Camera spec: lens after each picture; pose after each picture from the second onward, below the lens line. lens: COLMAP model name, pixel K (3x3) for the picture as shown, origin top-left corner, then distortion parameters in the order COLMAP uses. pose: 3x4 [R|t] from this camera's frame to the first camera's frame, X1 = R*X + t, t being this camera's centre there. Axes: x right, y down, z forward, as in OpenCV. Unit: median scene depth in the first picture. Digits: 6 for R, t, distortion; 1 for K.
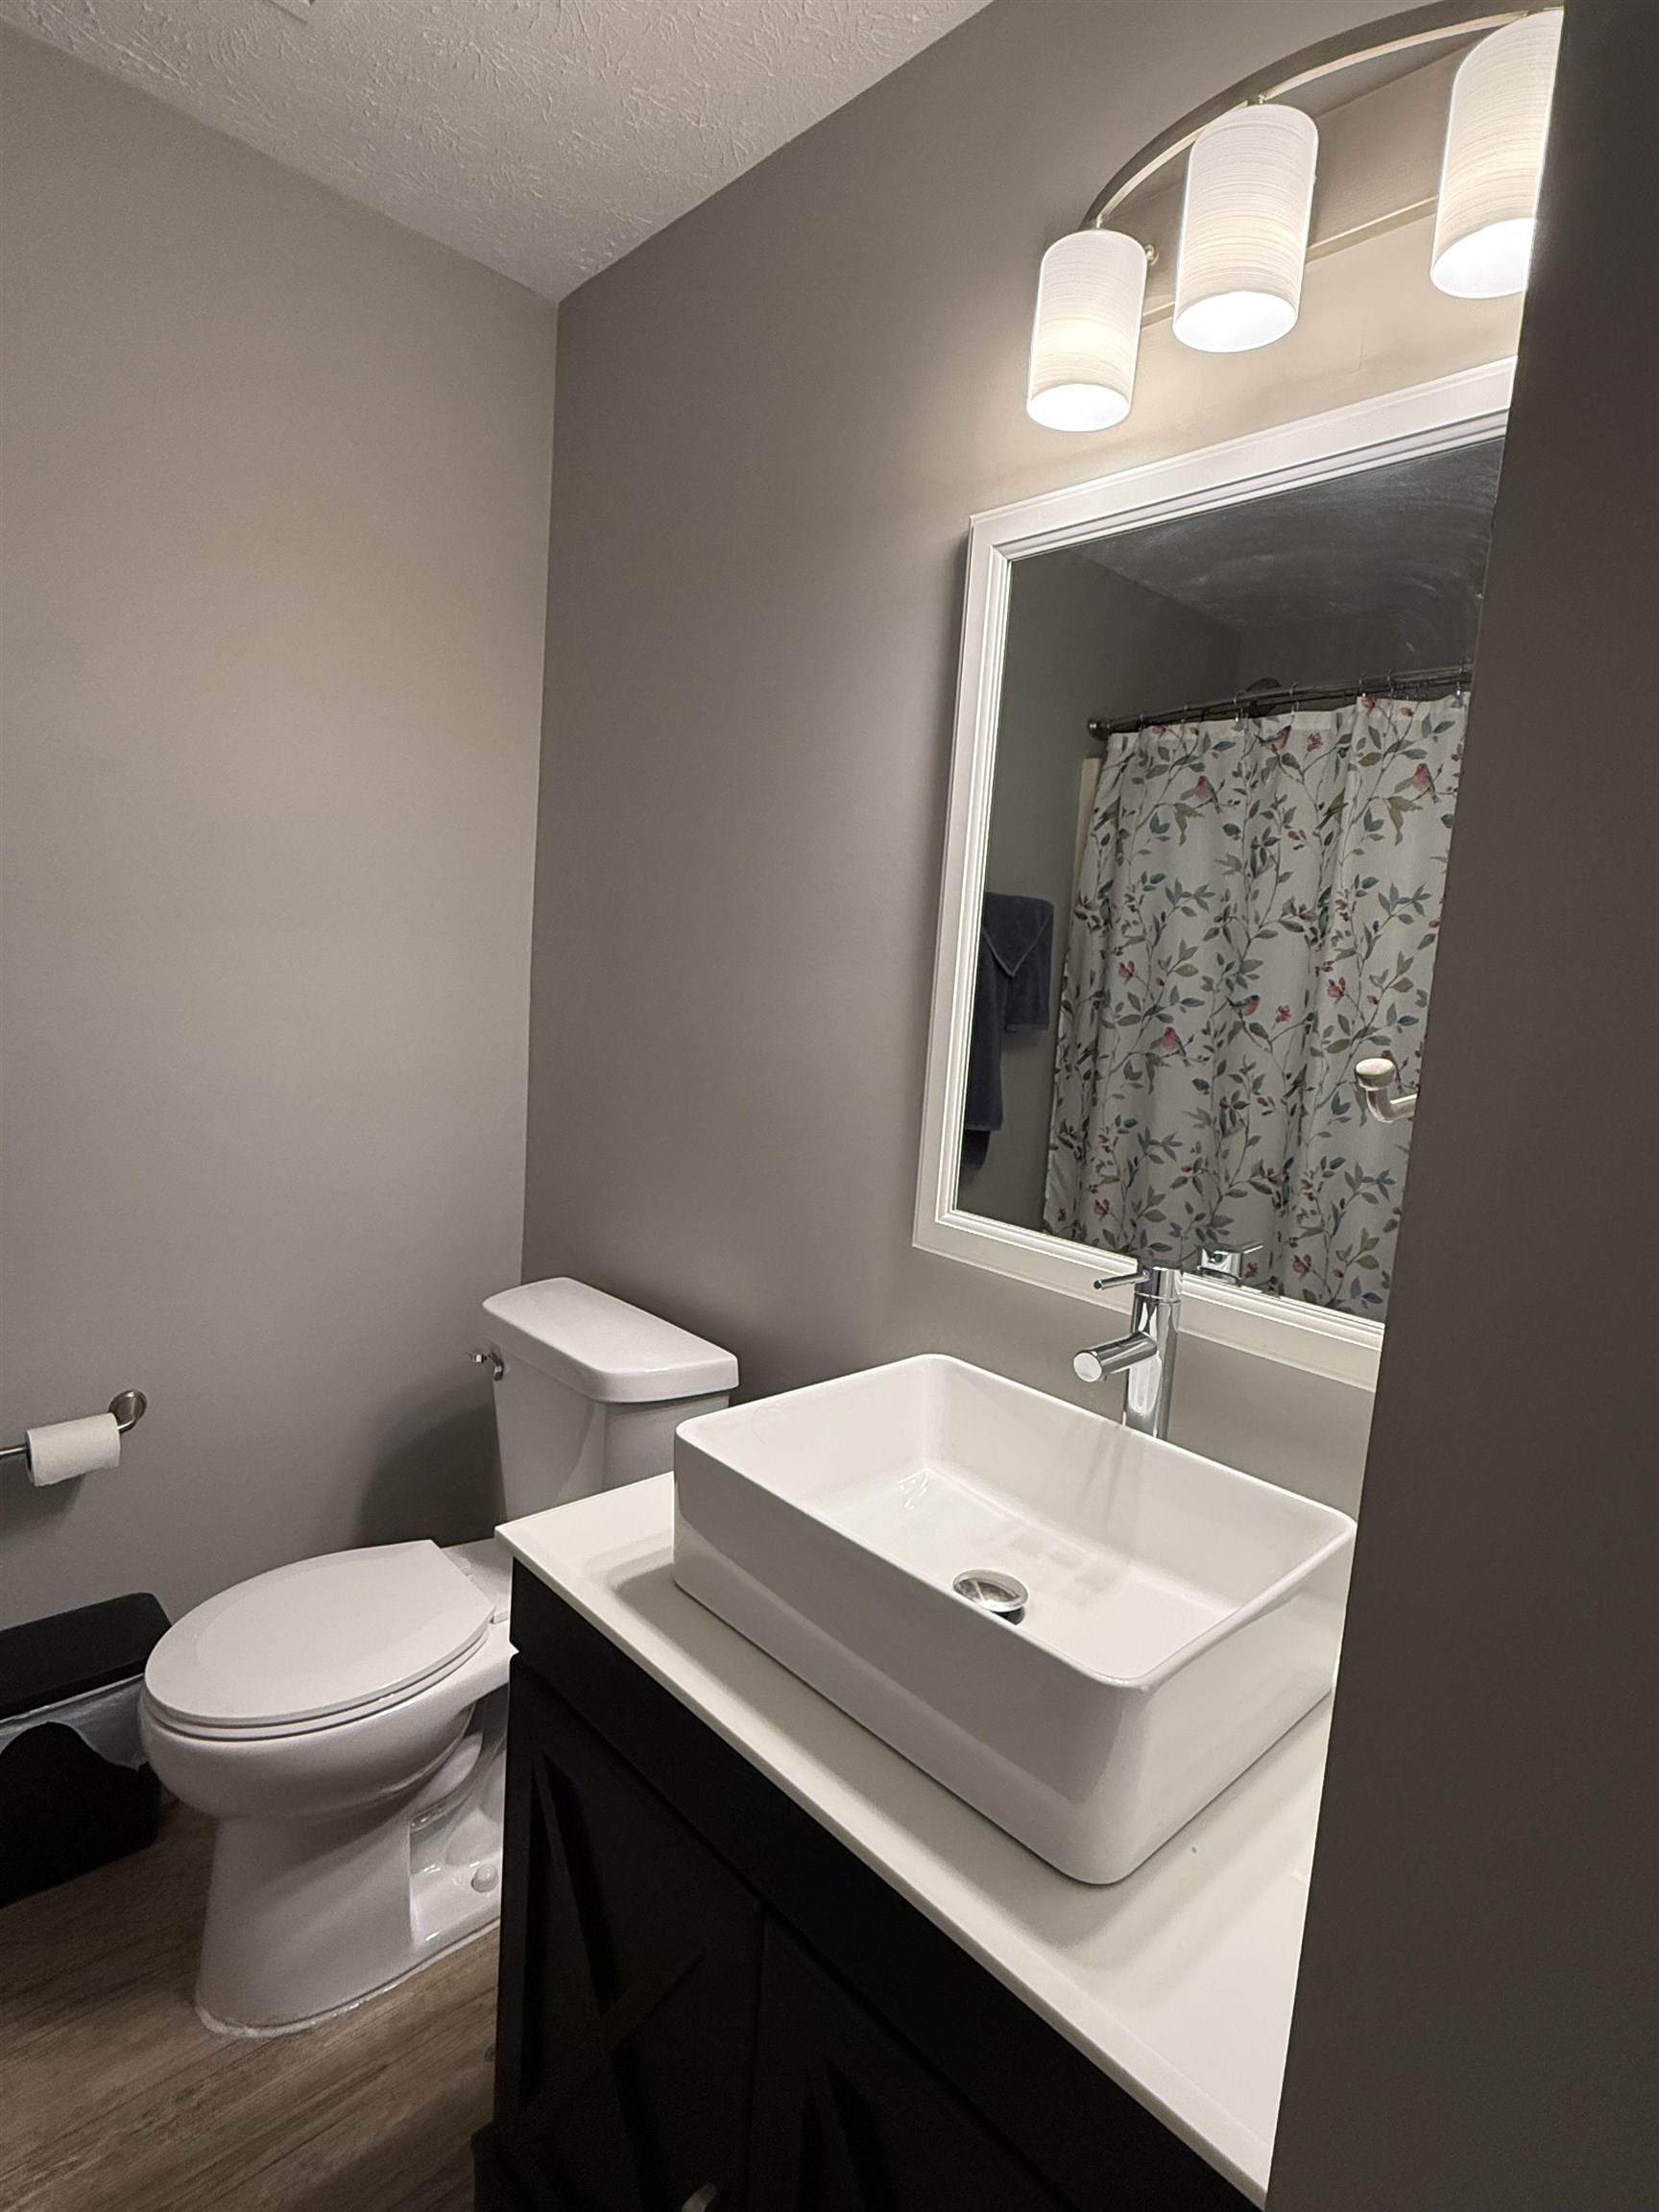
lens RADIAL K [[1159.0, 0, 826.6], [0, 1159.0, 1112.5], [0, 0, 1]] dist [0.003004, 0.002022]
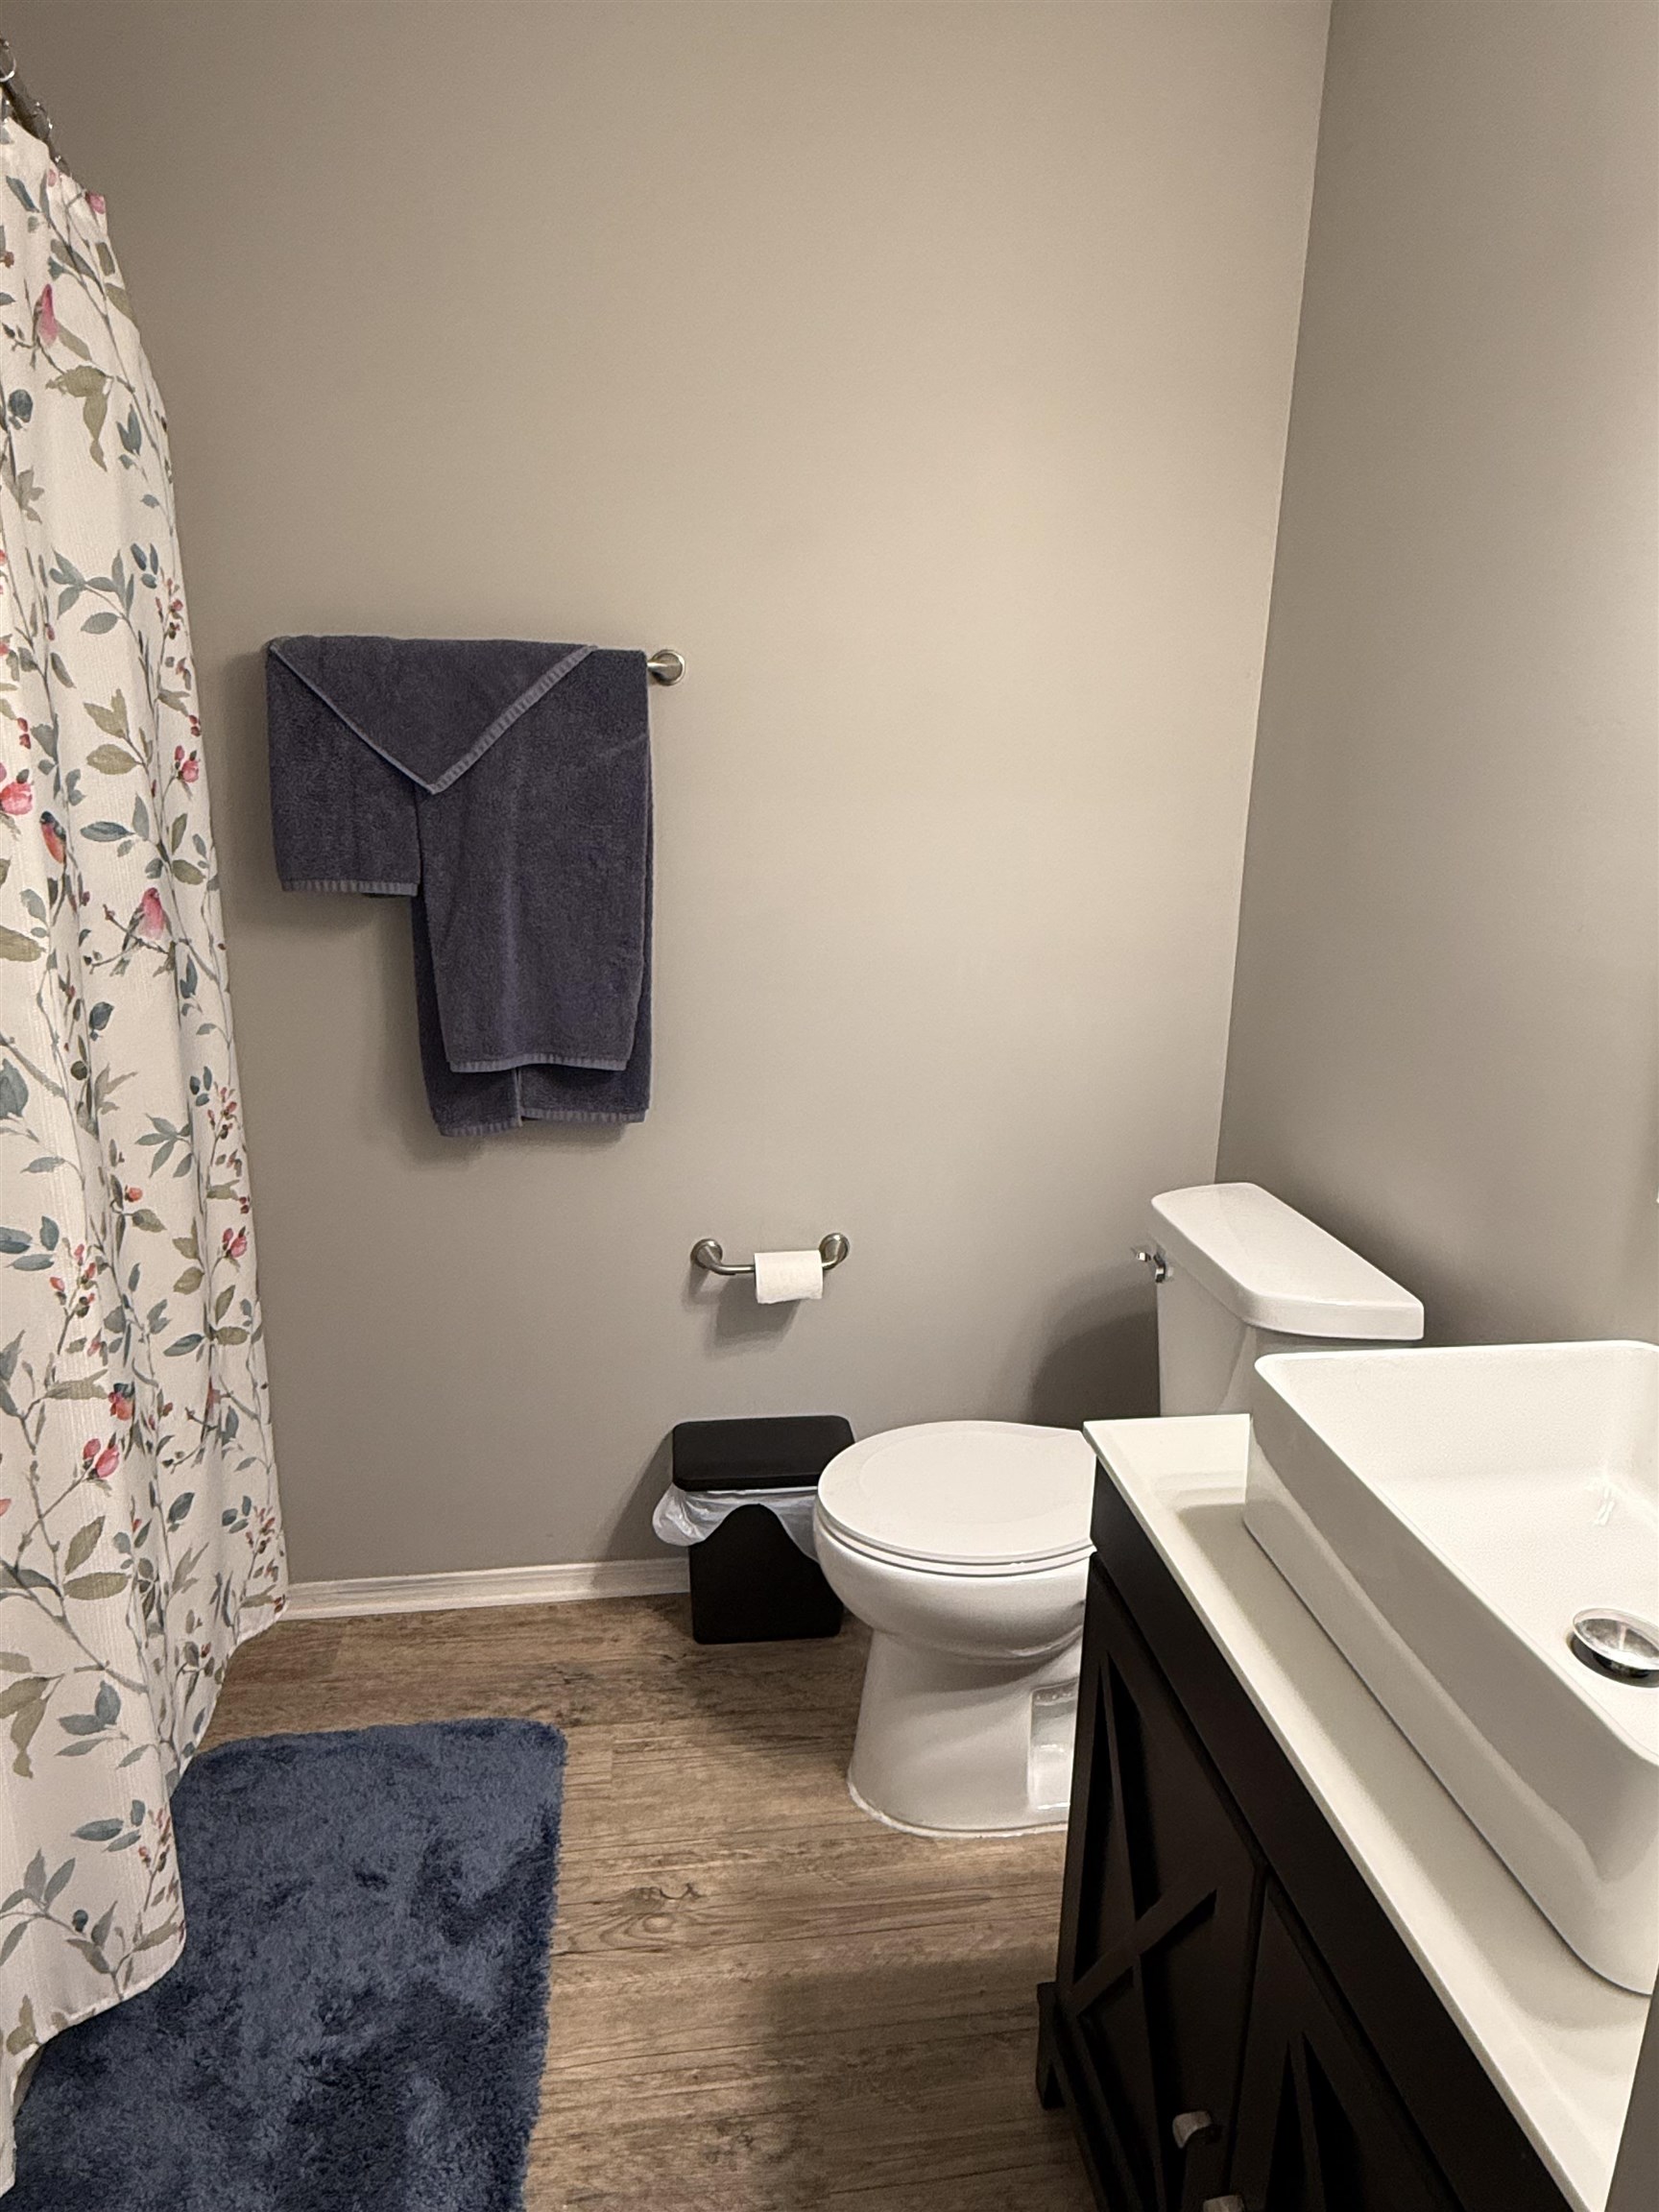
lens RADIAL K [[1352.6, 0, 831.1], [0, 1352.6, 1104.3], [0, 0, 1]] dist [-0.008290, -0.000786]
pose [[0.817570, 0.098274, -0.567381, 0.123390], [-0.044737, 0.993191, 0.107562, -0.019779], [0.574089, -0.062556, 0.816400, -0.033828]]
